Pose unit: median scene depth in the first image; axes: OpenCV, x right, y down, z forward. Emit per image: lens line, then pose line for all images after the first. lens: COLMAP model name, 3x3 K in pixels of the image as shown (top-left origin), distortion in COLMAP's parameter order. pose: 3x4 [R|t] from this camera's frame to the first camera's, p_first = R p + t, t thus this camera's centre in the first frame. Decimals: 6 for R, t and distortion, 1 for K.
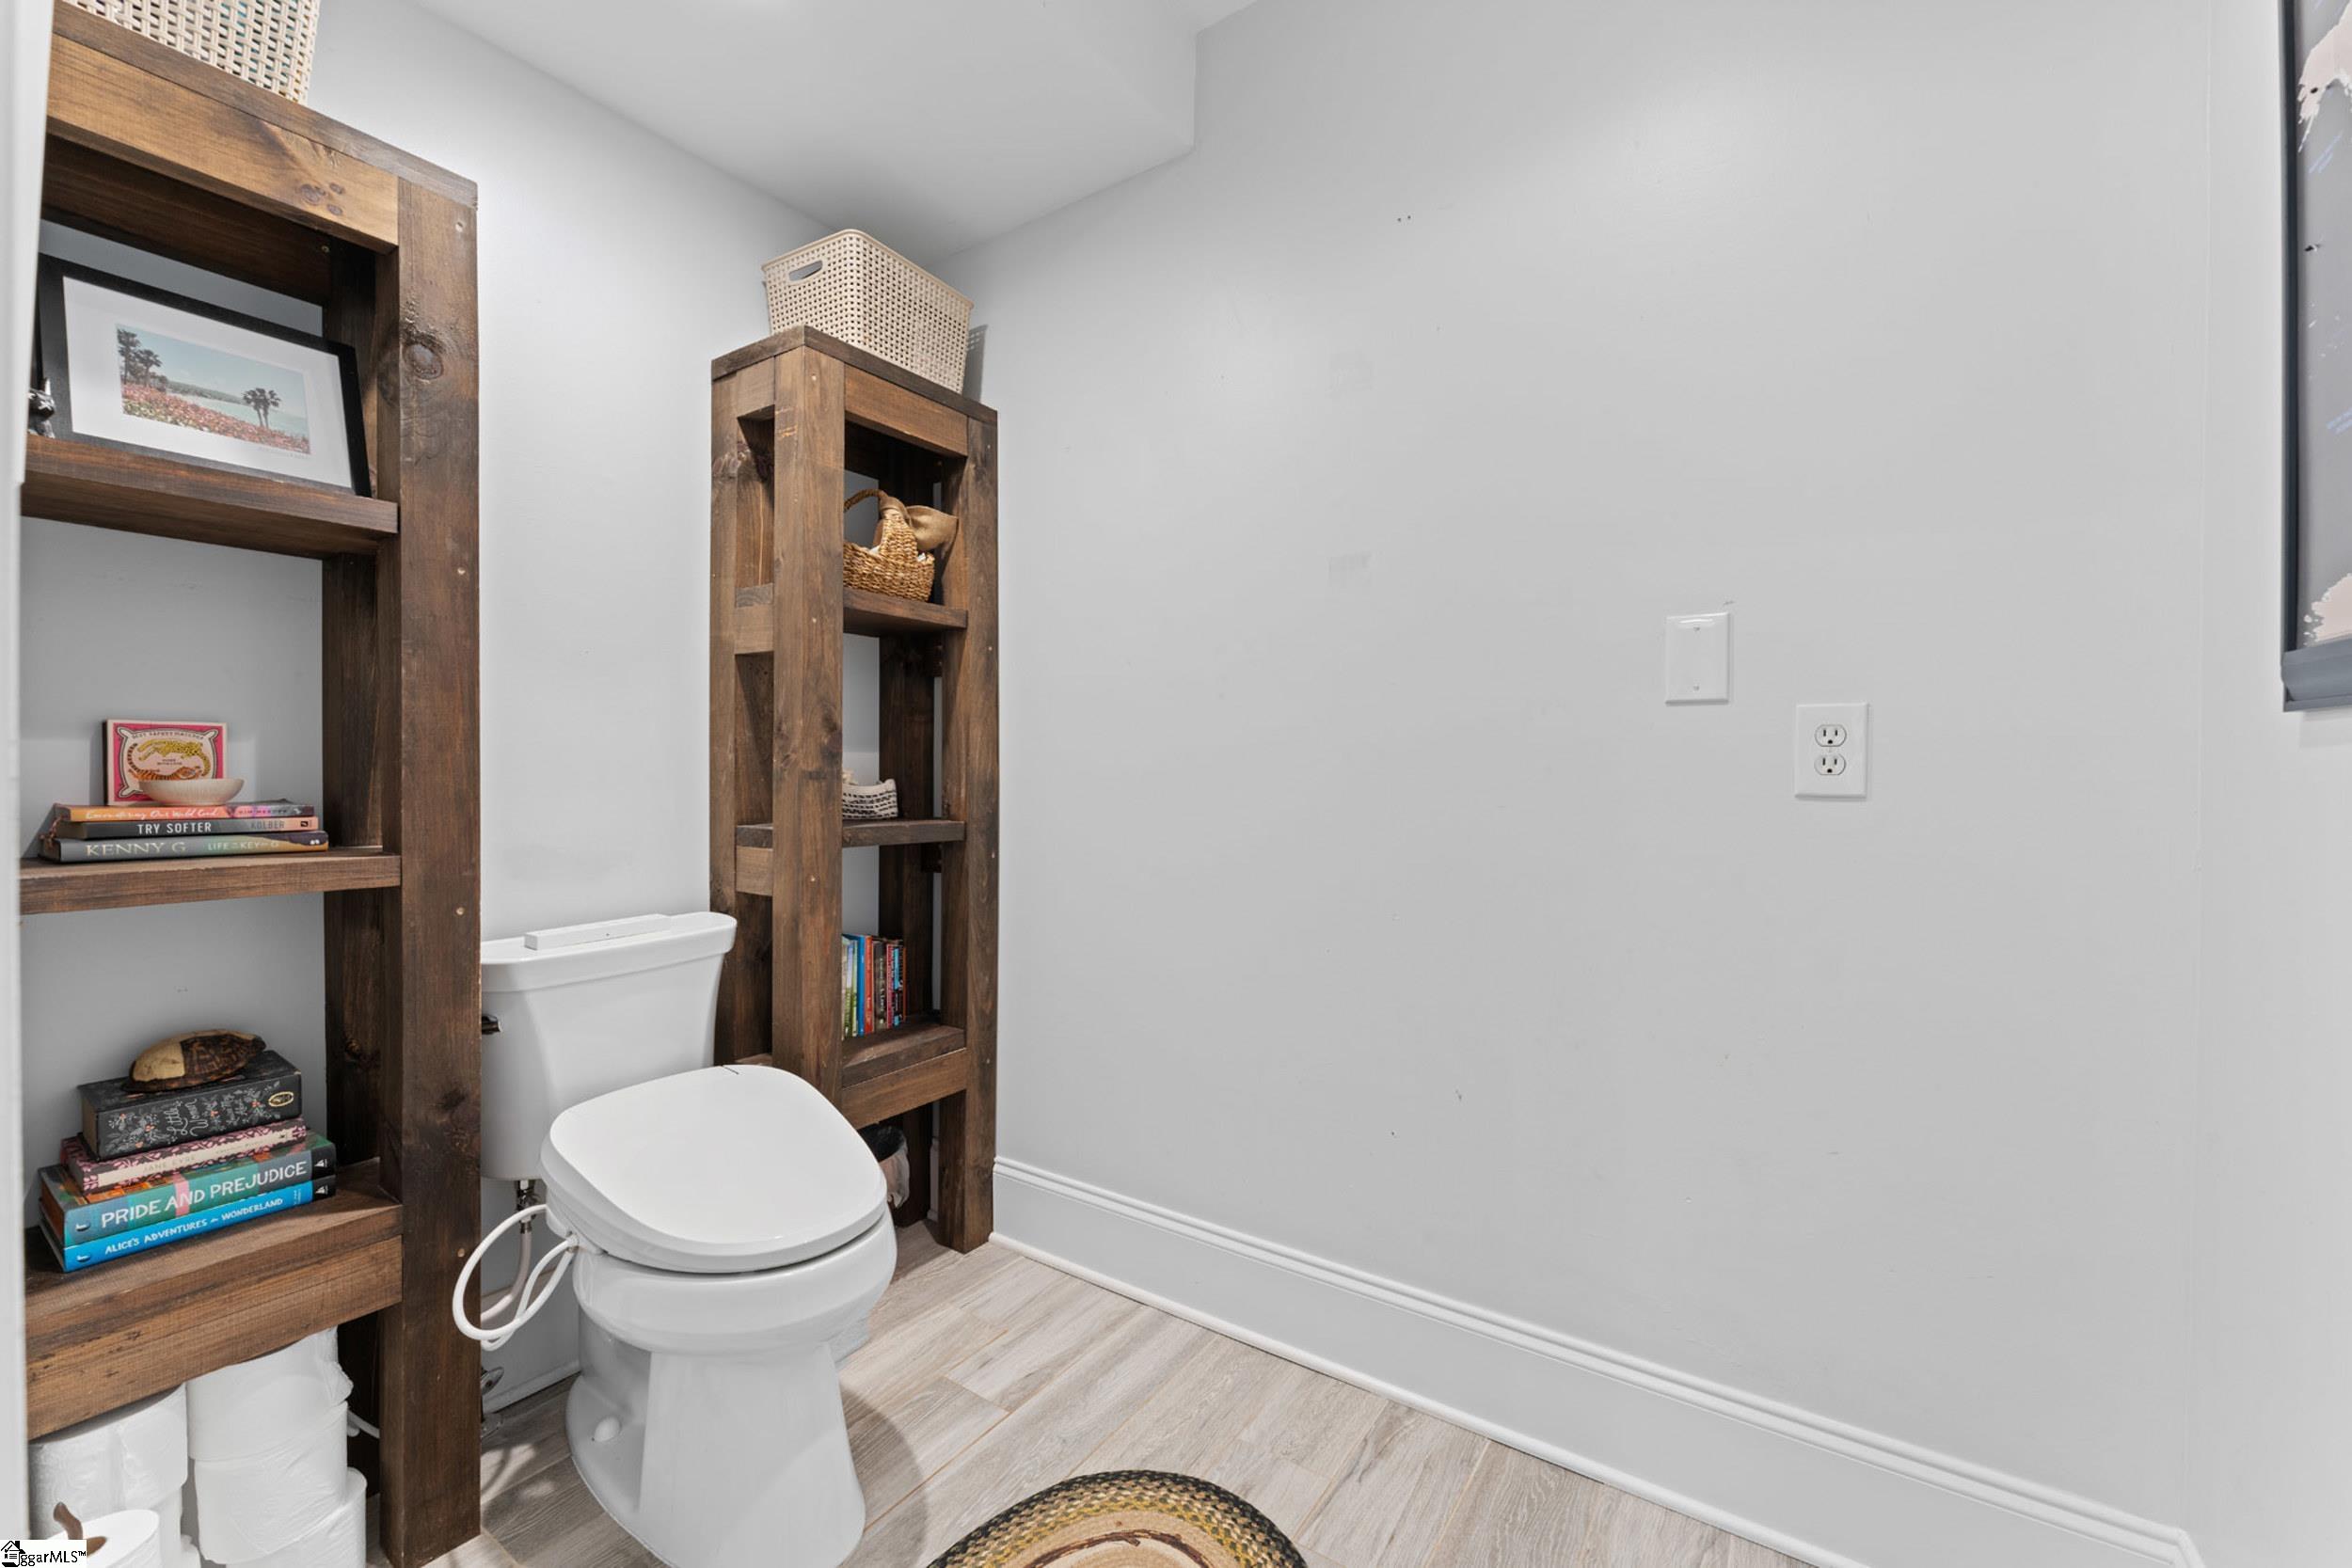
lens RADIAL K [[949.0, 0, 1183.3], [0, 949.0, 742.7], [0, 0, 1]] dist [-0.000521, -0.000257]
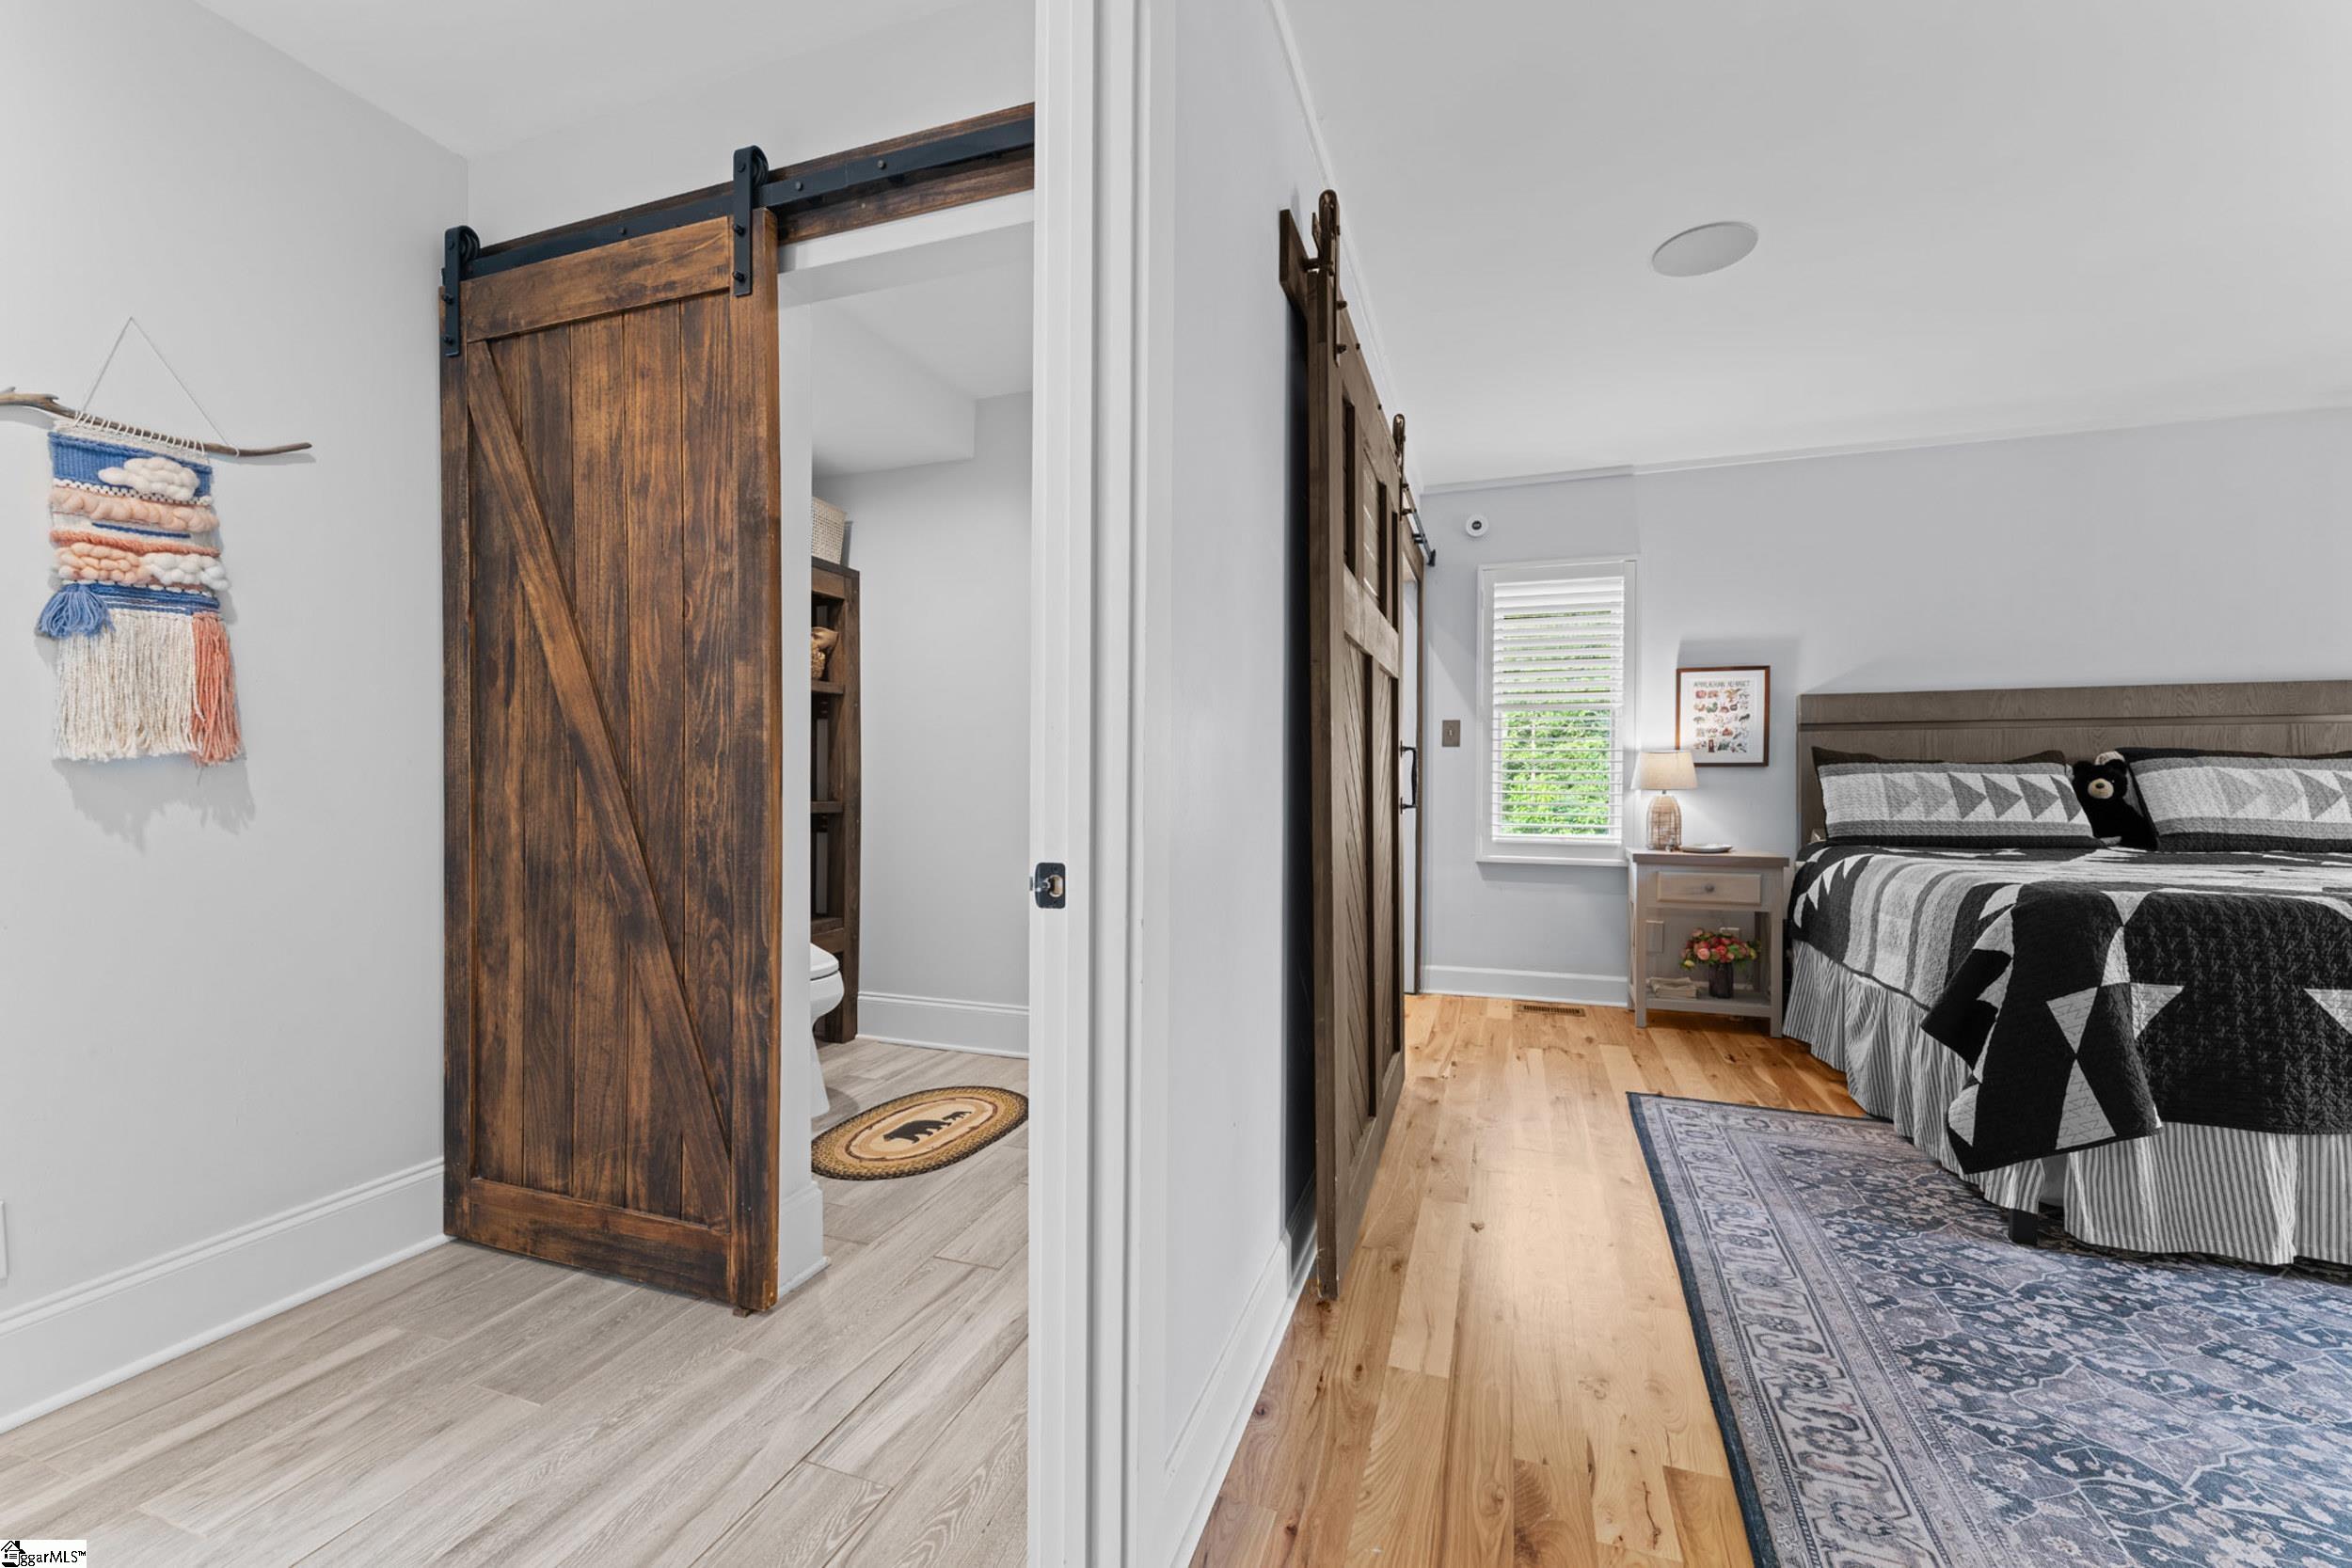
lens RADIAL K [[948.3, 0, 1170.0], [0, 948.3, 782.8], [0, 0, 1]] dist [-0.000699, -0.000232]
pose [[0.968271, -0.002414, 0.249892, -0.079566], [0.000989, 0.999983, 0.005828, 0.037280], [-0.249902, -0.005396, 0.968256, -0.902182]]
